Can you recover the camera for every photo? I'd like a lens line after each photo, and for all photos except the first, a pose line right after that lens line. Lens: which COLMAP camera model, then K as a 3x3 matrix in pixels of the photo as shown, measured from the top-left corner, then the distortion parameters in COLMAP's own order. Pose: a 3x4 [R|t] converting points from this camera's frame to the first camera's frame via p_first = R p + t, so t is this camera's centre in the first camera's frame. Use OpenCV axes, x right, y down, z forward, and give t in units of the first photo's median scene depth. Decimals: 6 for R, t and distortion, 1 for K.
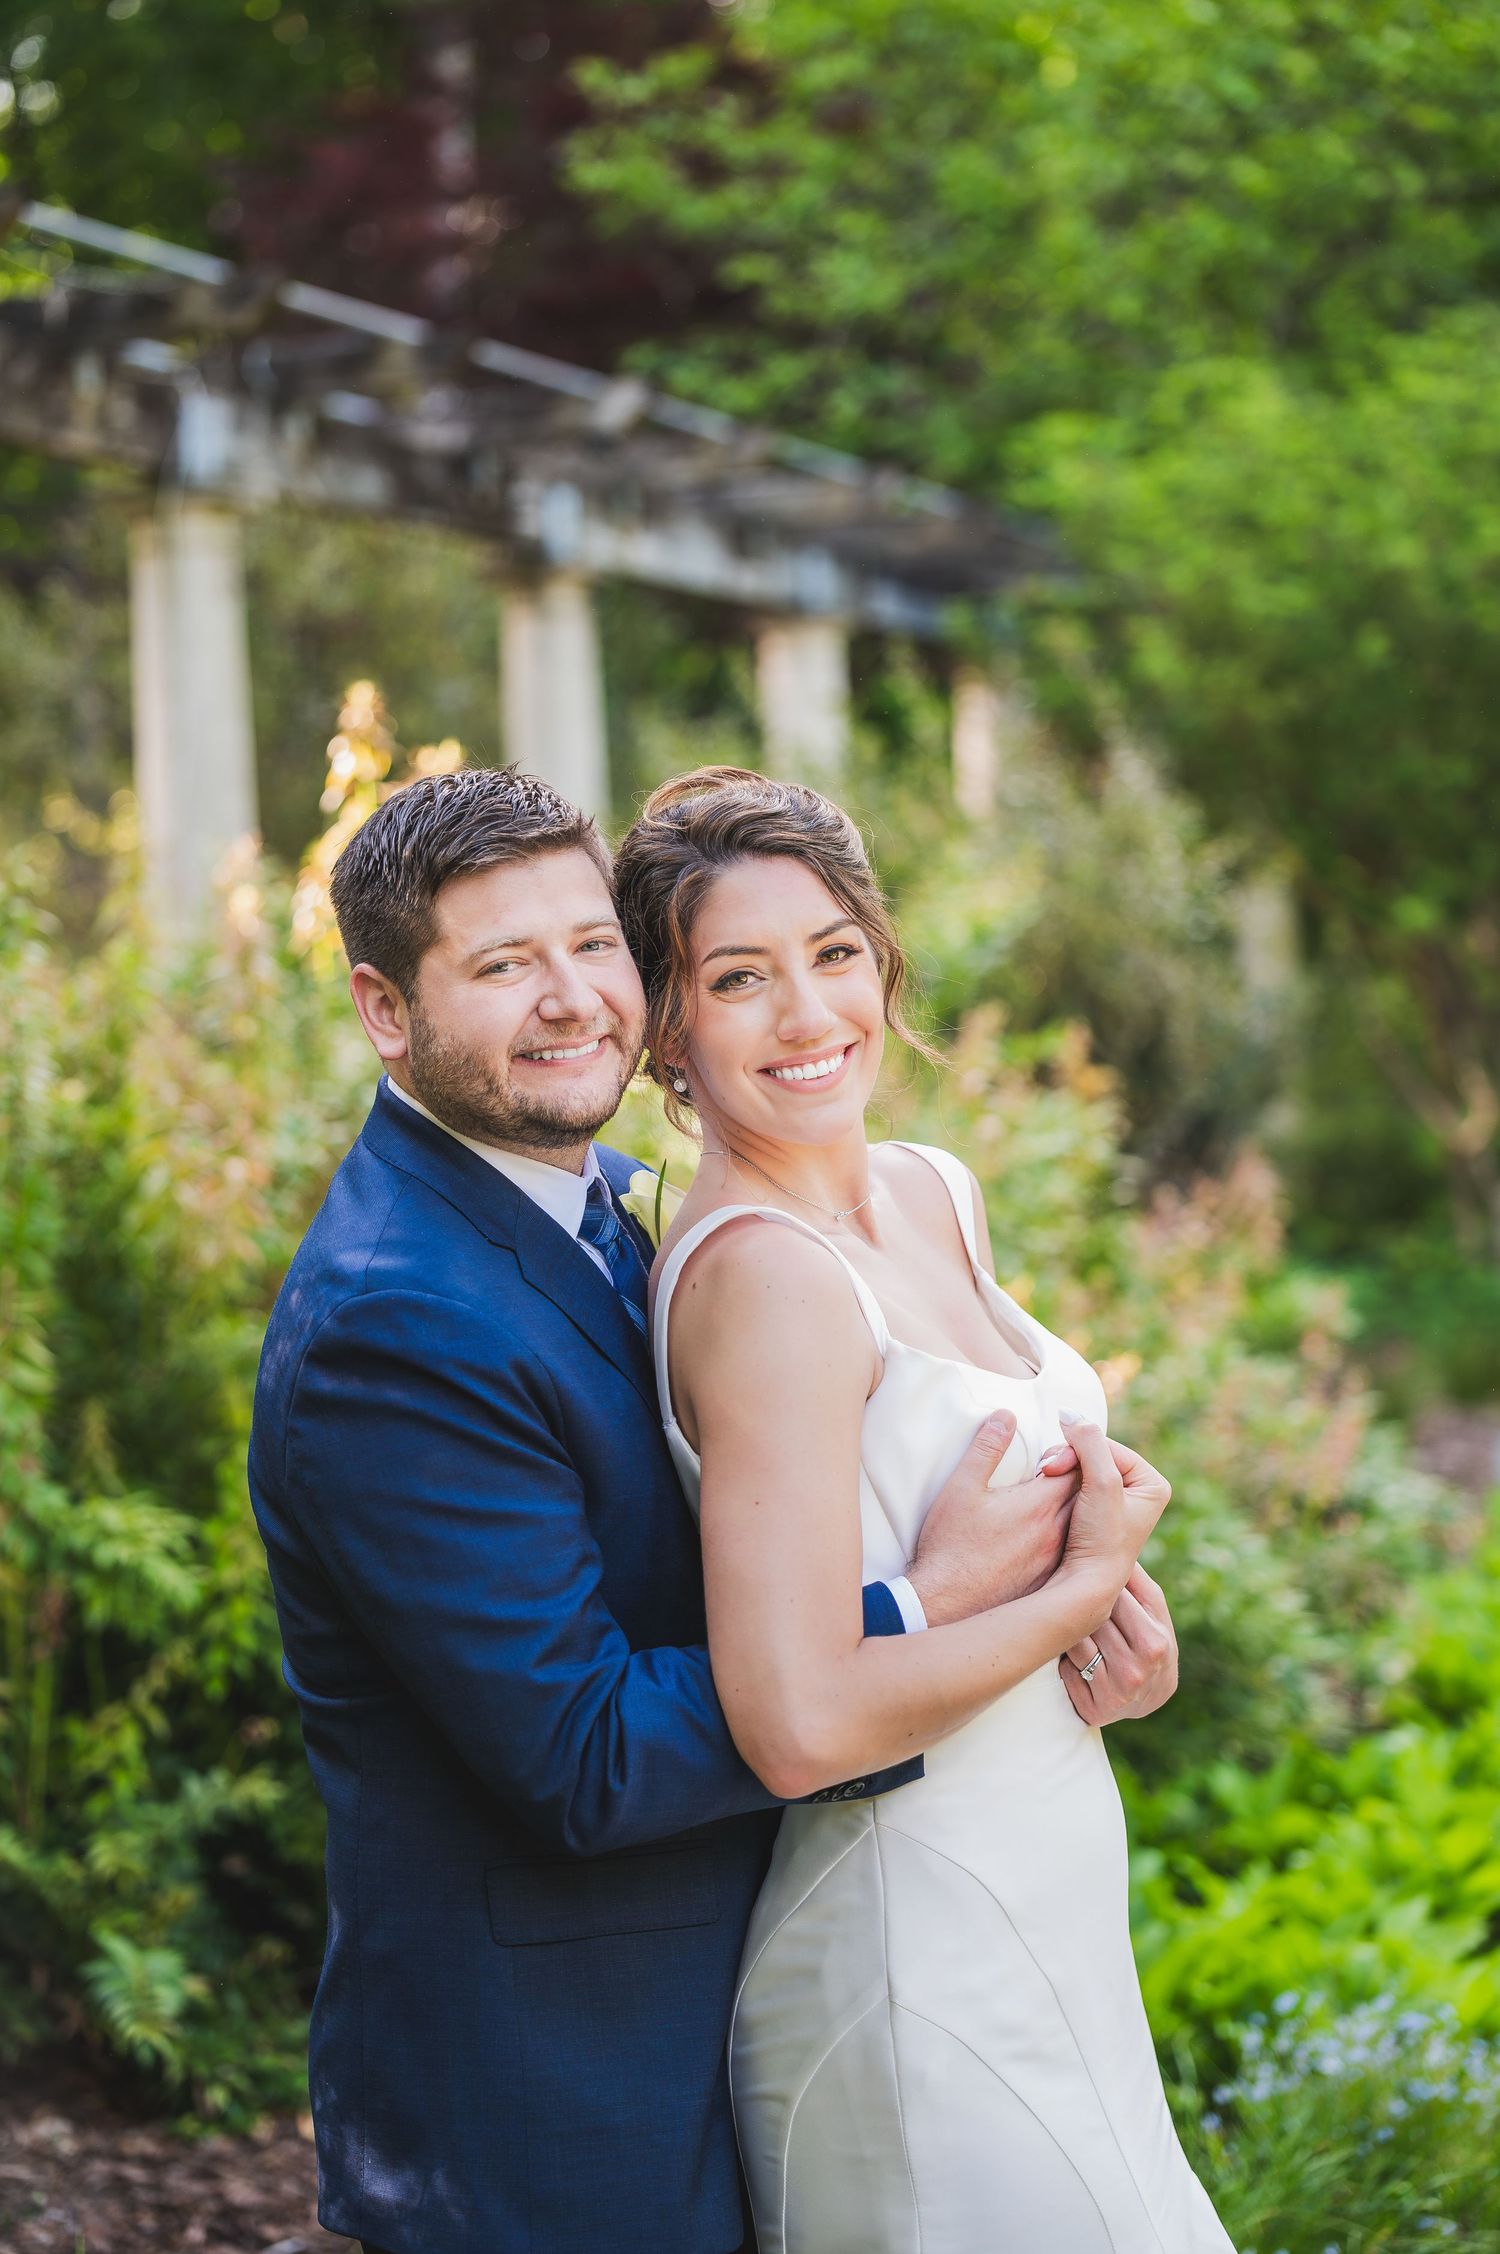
lens RADIAL K [[5232.4, 0, 750.9], [0, 5232.4, 1127.7], [0, 0, 1]] dist [-0.081495, 0.000000]
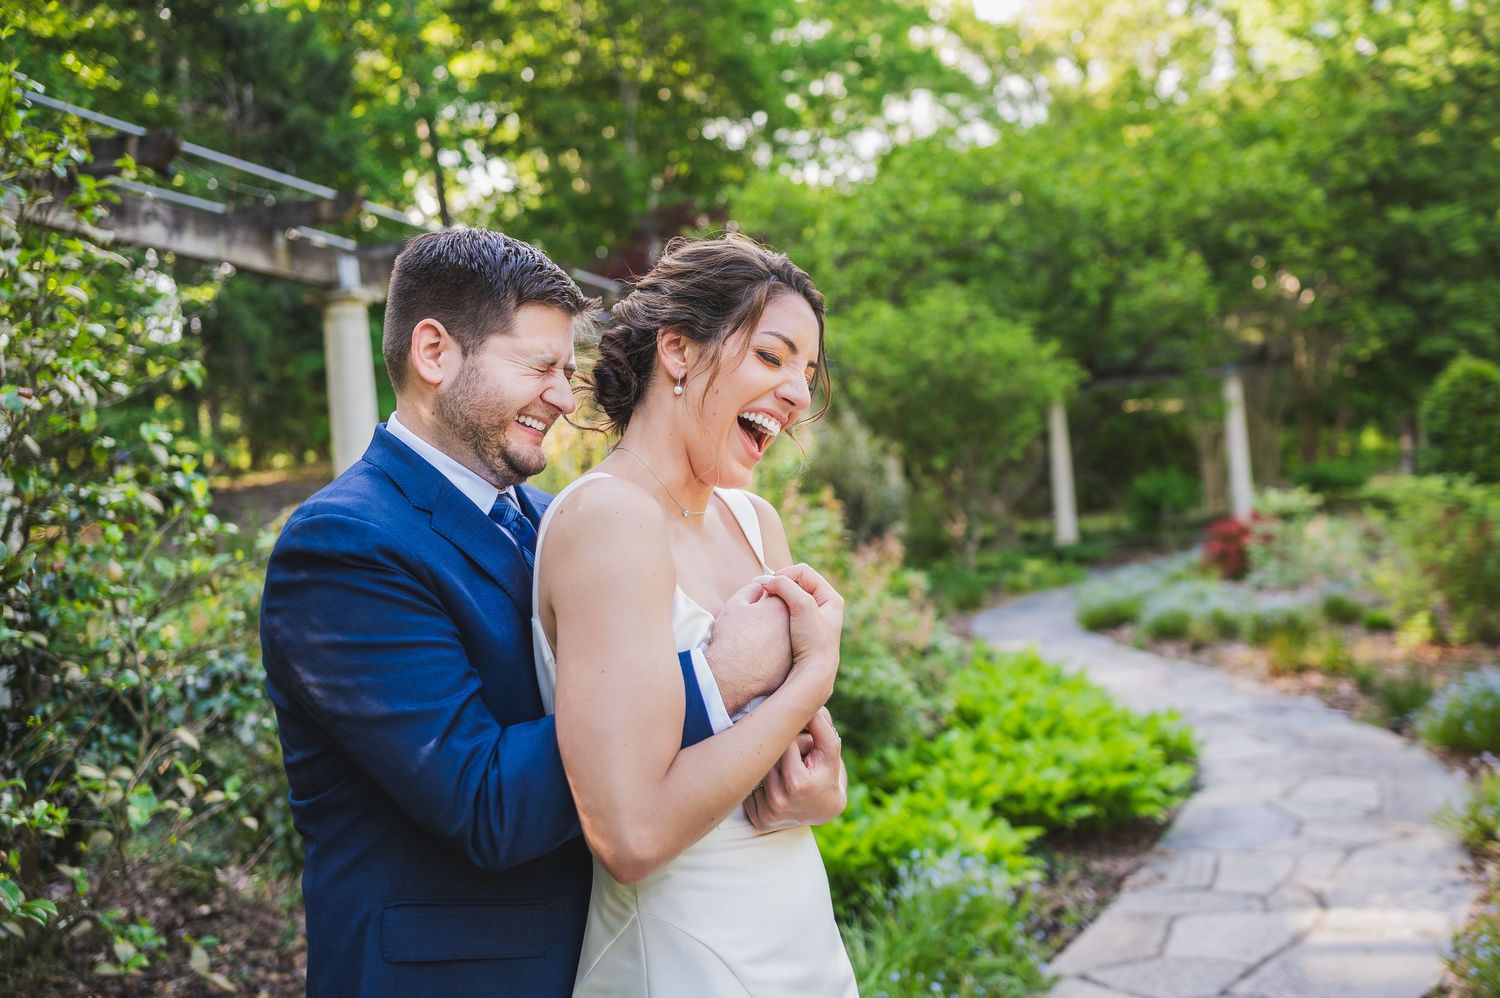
lens RADIAL K [[1515.5, 0, 748.0], [0, 1515.5, 498.7], [0, 0, 1]] dist [0.005357, 0.000000]
pose [[0.999107, -0.042237, 0.001045, 0.016989], [0.042249, 0.998740, -0.027078, 0.008334], [0.000100, 0.027098, 0.999633, 0.161767]]
